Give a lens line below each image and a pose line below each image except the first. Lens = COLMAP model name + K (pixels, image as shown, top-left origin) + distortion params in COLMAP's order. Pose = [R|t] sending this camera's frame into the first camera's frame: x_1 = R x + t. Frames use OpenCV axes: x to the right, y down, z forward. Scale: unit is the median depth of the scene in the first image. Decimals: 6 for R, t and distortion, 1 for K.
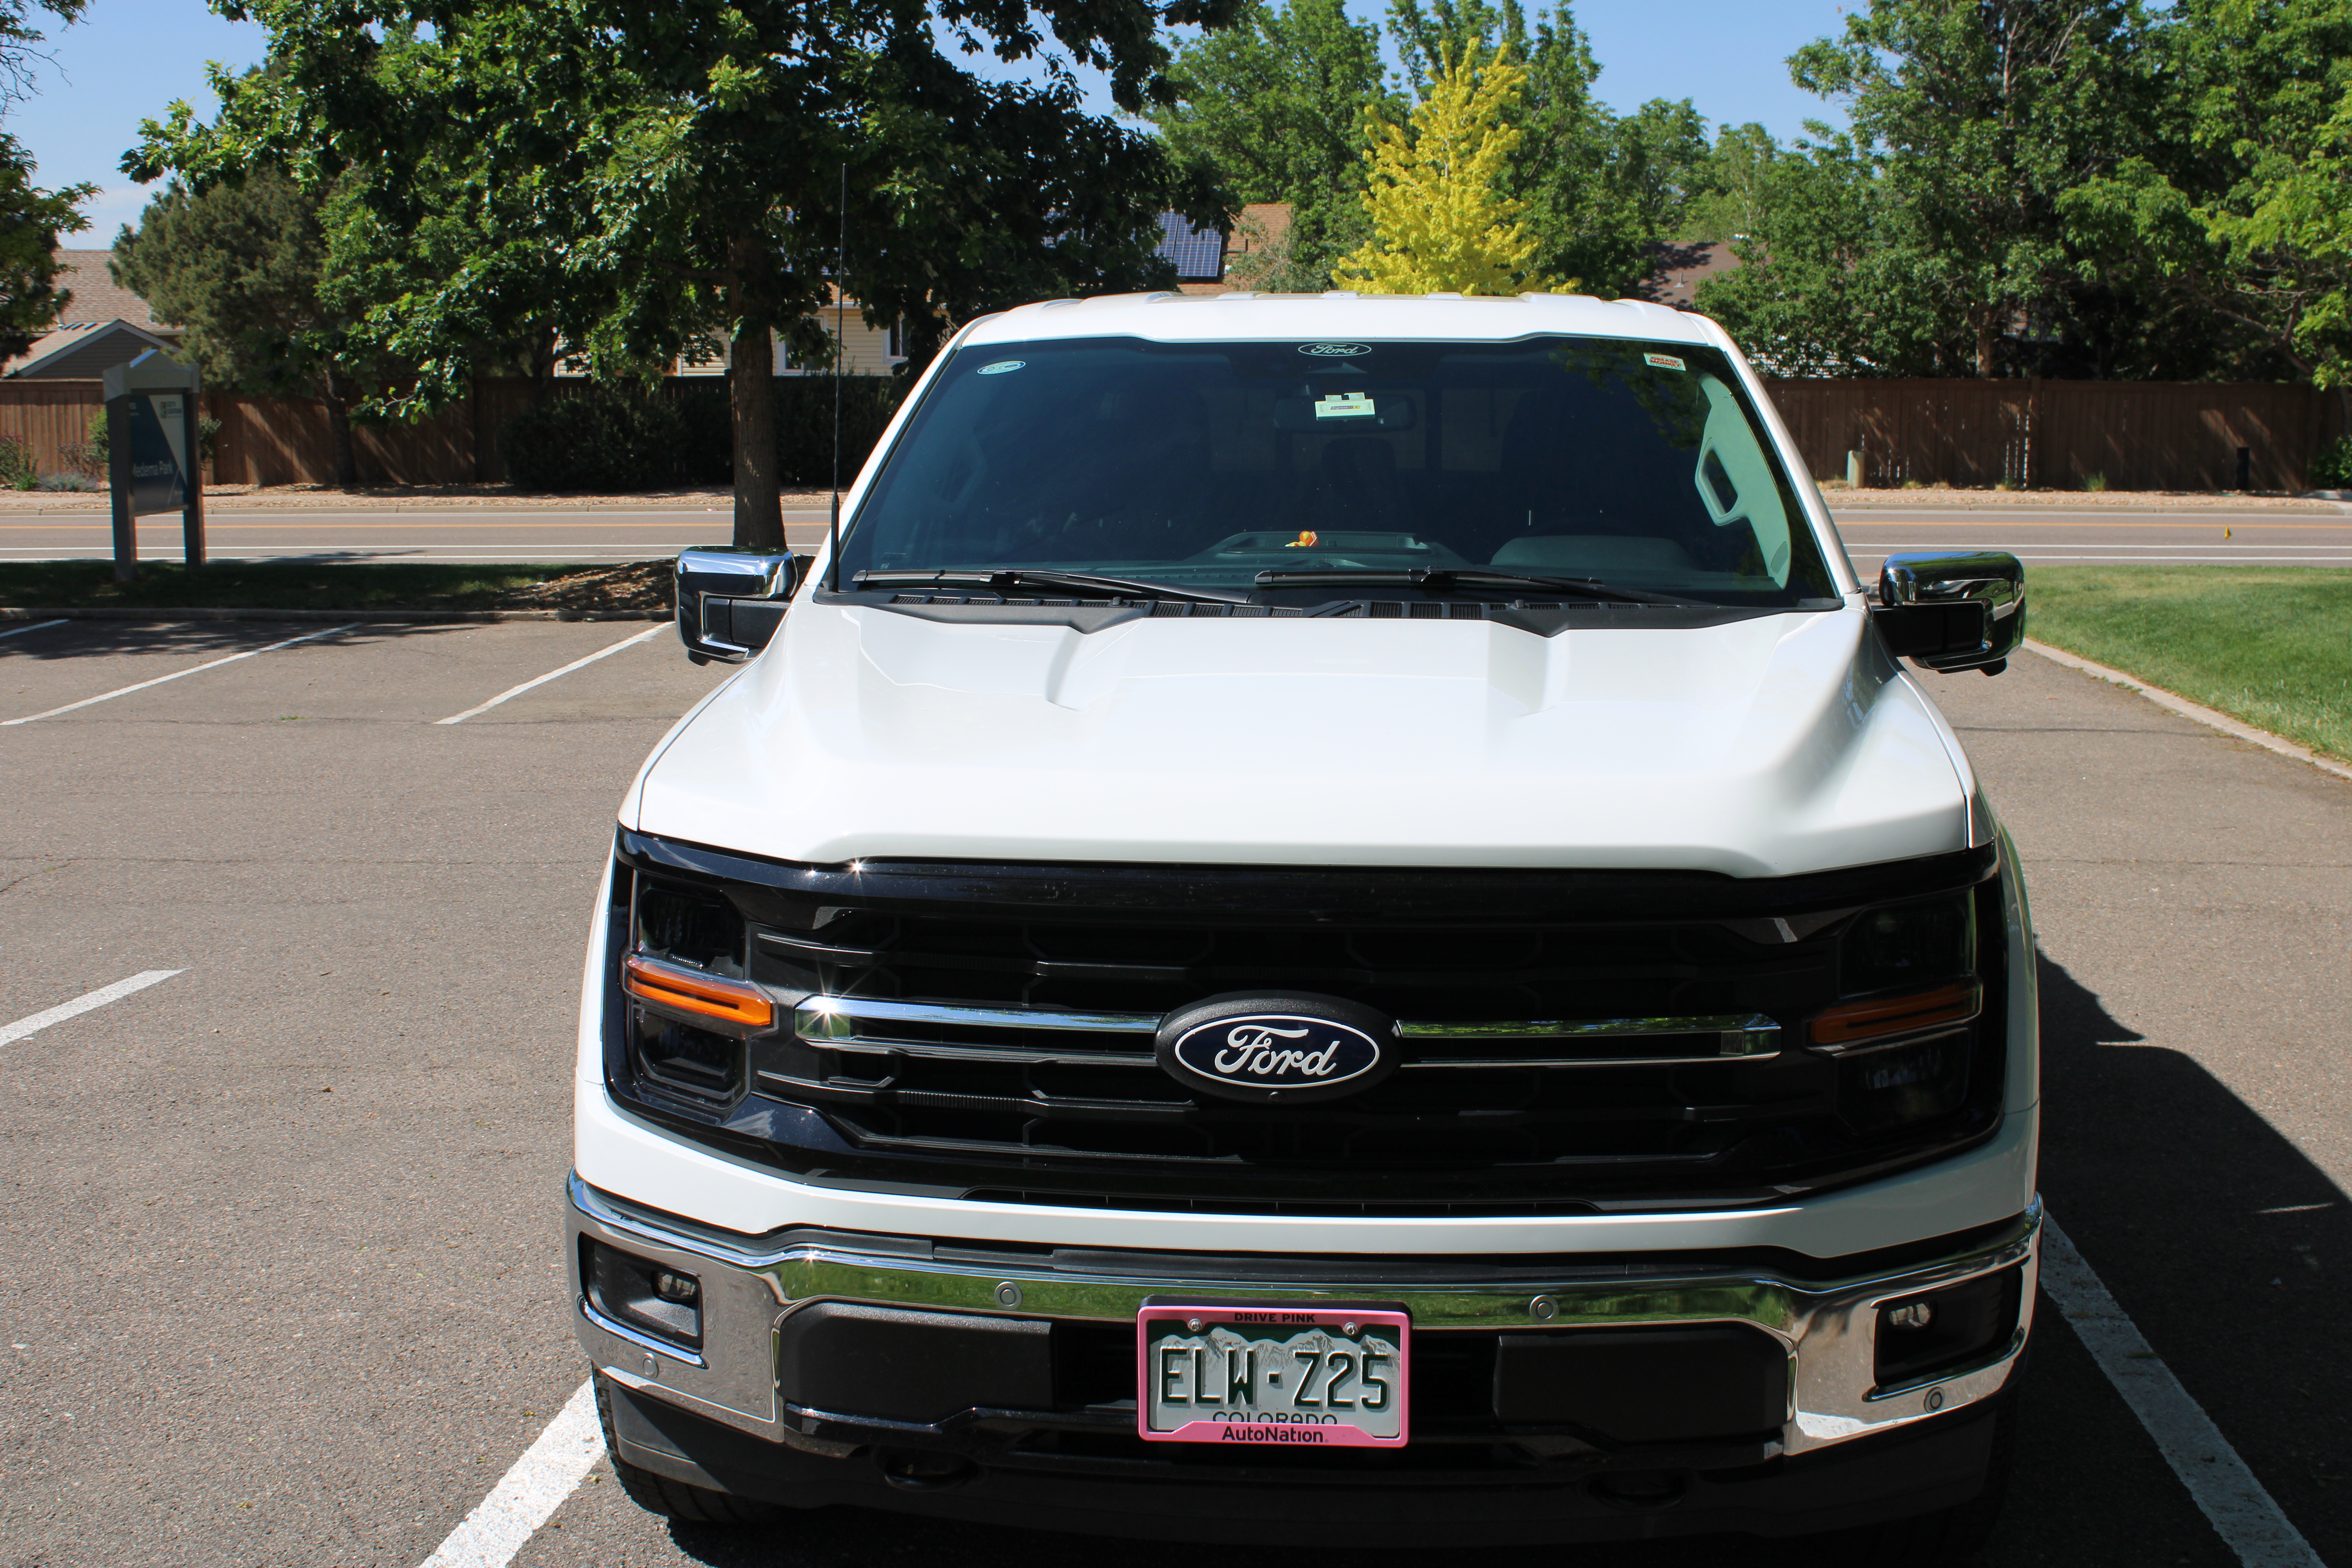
lens RADIAL K [[2774.9, 0, 1221.0], [0, 2774.9, 833.8], [0, 0, 1]] dist [-0.071719, 0.000000]
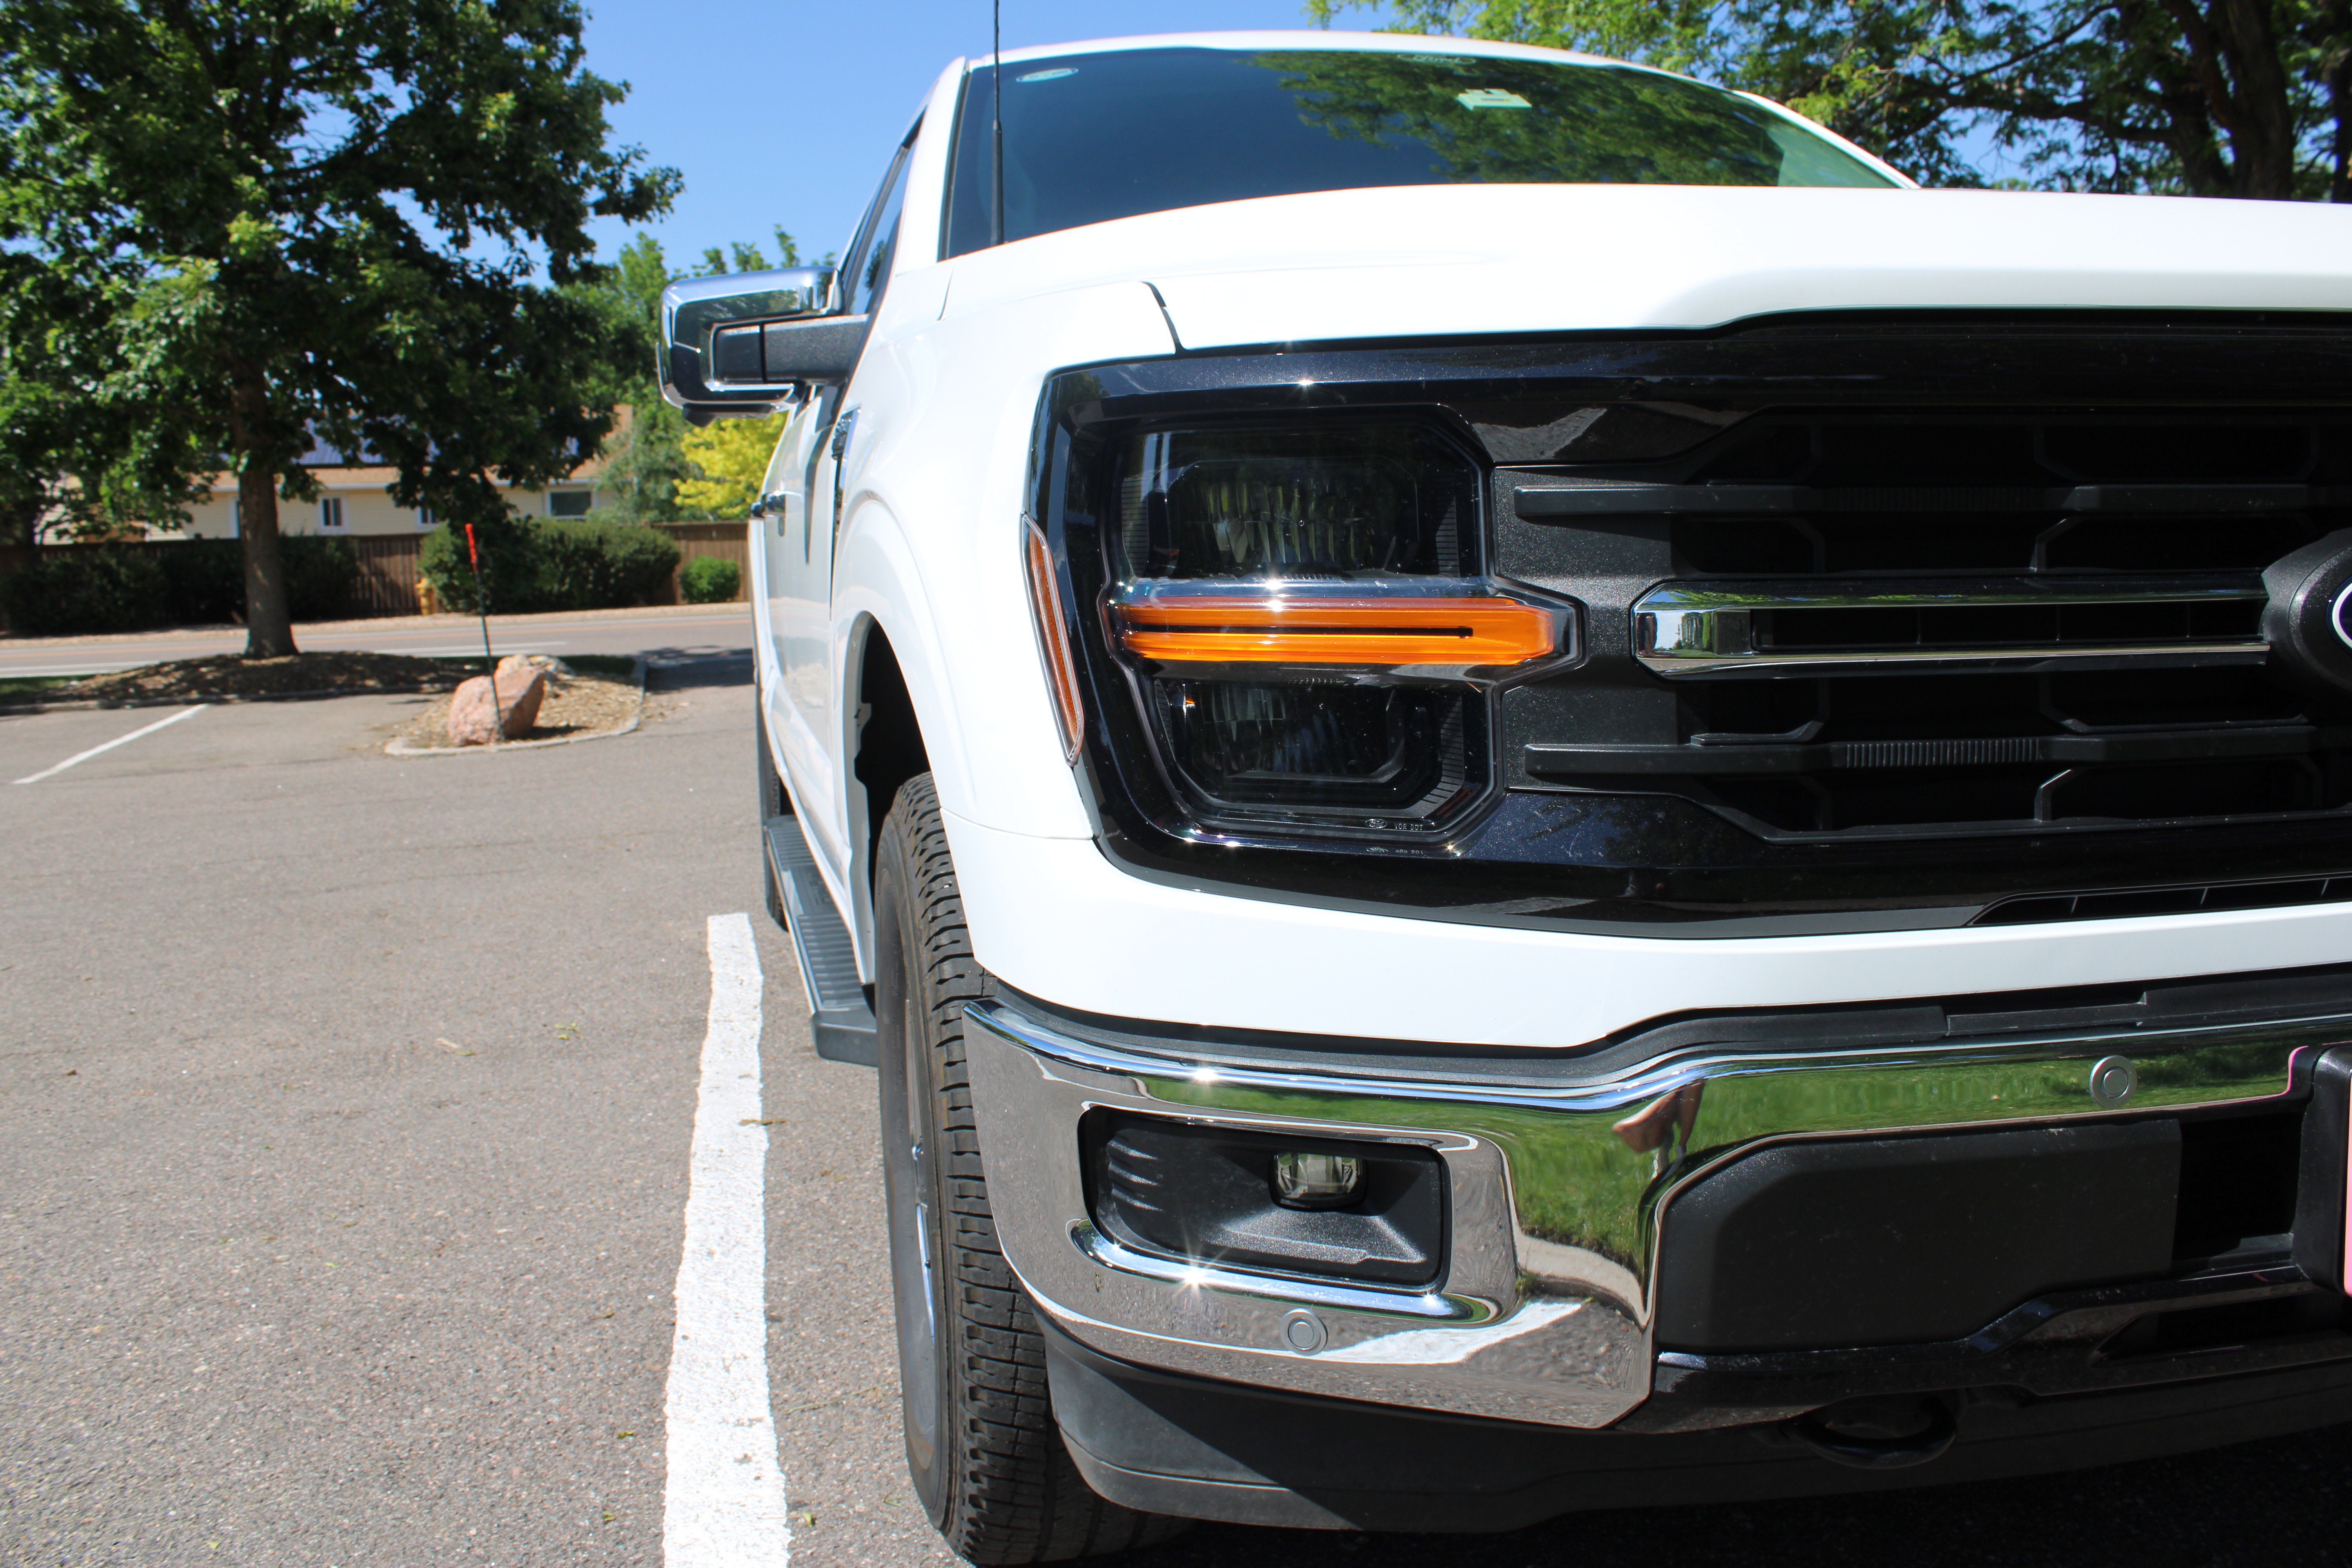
lens RADIAL K [[1972.9, 0, 1217.6], [0, 1972.9, 780.3], [0, 0, 1]] dist [-0.158687, 0.131896]
pose [[0.945354, -0.064417, 0.319618, -0.051913], [0.078761, 0.996375, -0.032142, 0.015033], [-0.316389, 0.055559, 0.947001, 0.099071]]
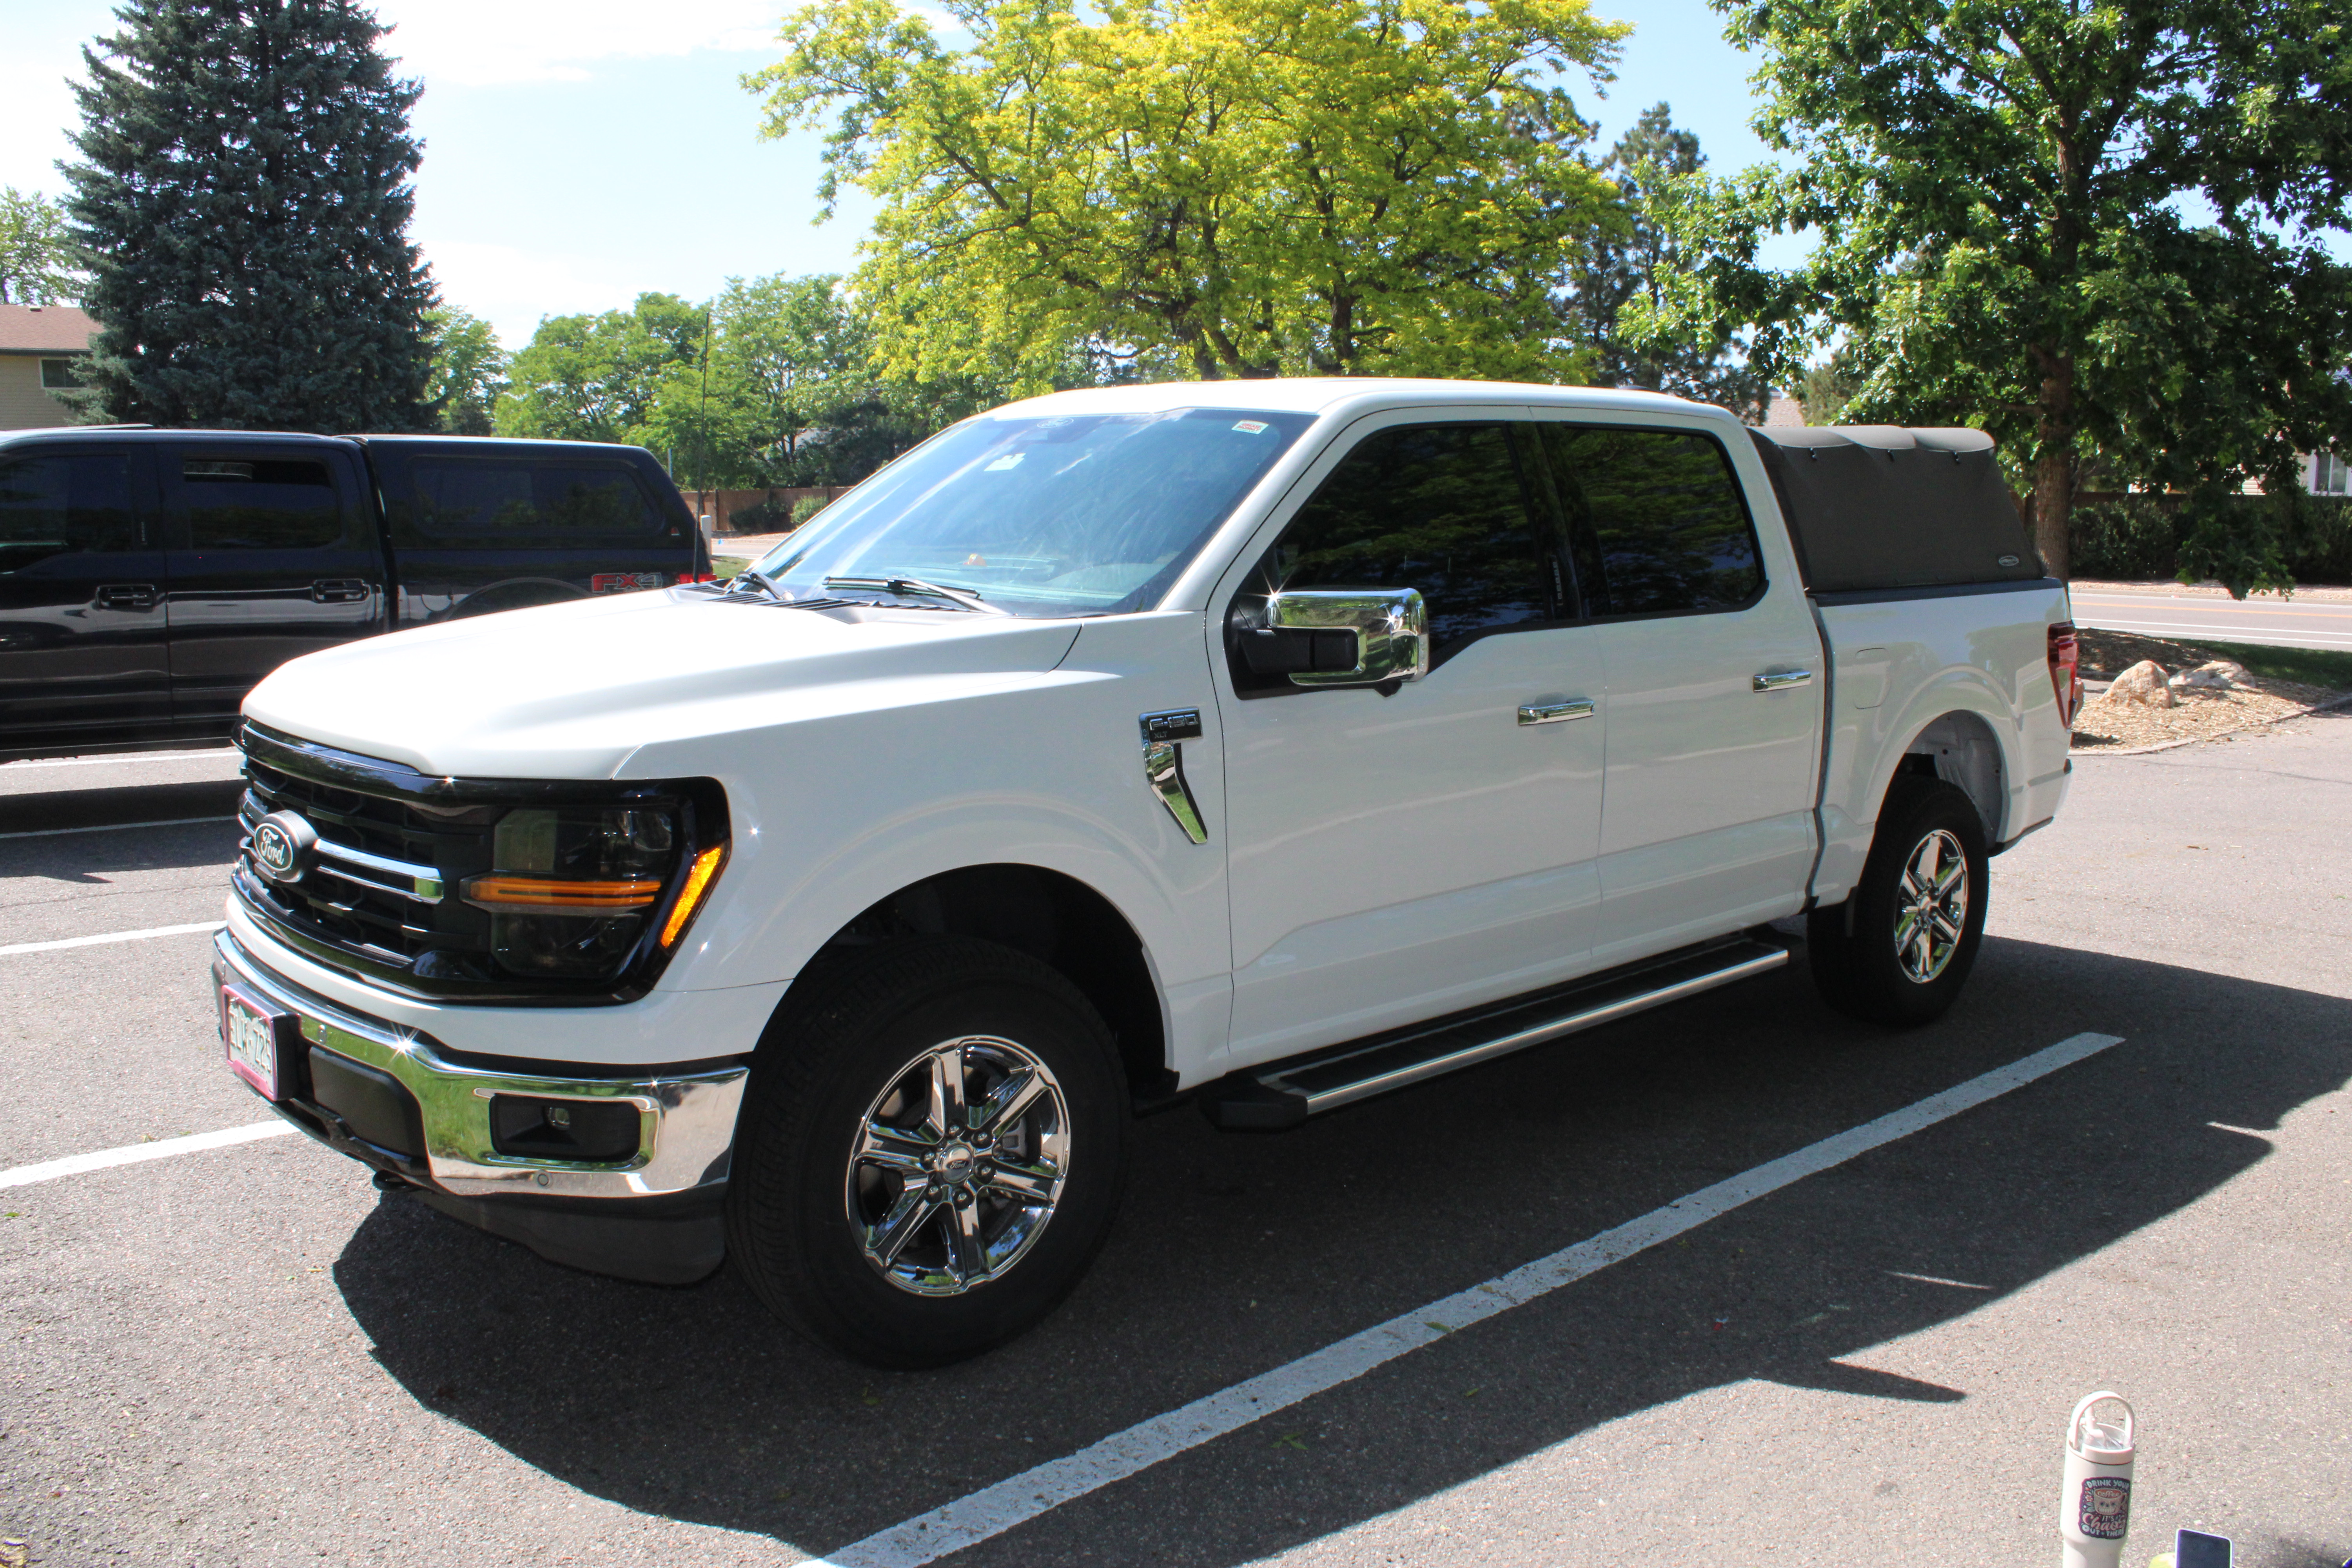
lens RADIAL K [[1972.9, 0, 1174.1], [0, 1972.9, 788.7], [0, 0, 1]] dist [-0.158687, 0.131896]
pose [[0.726812, 0.107596, -0.678356, 0.166765], [-0.115920, 0.992702, 0.033254, -0.007709], [0.676983, 0.054465, 0.733980, 0.076500]]
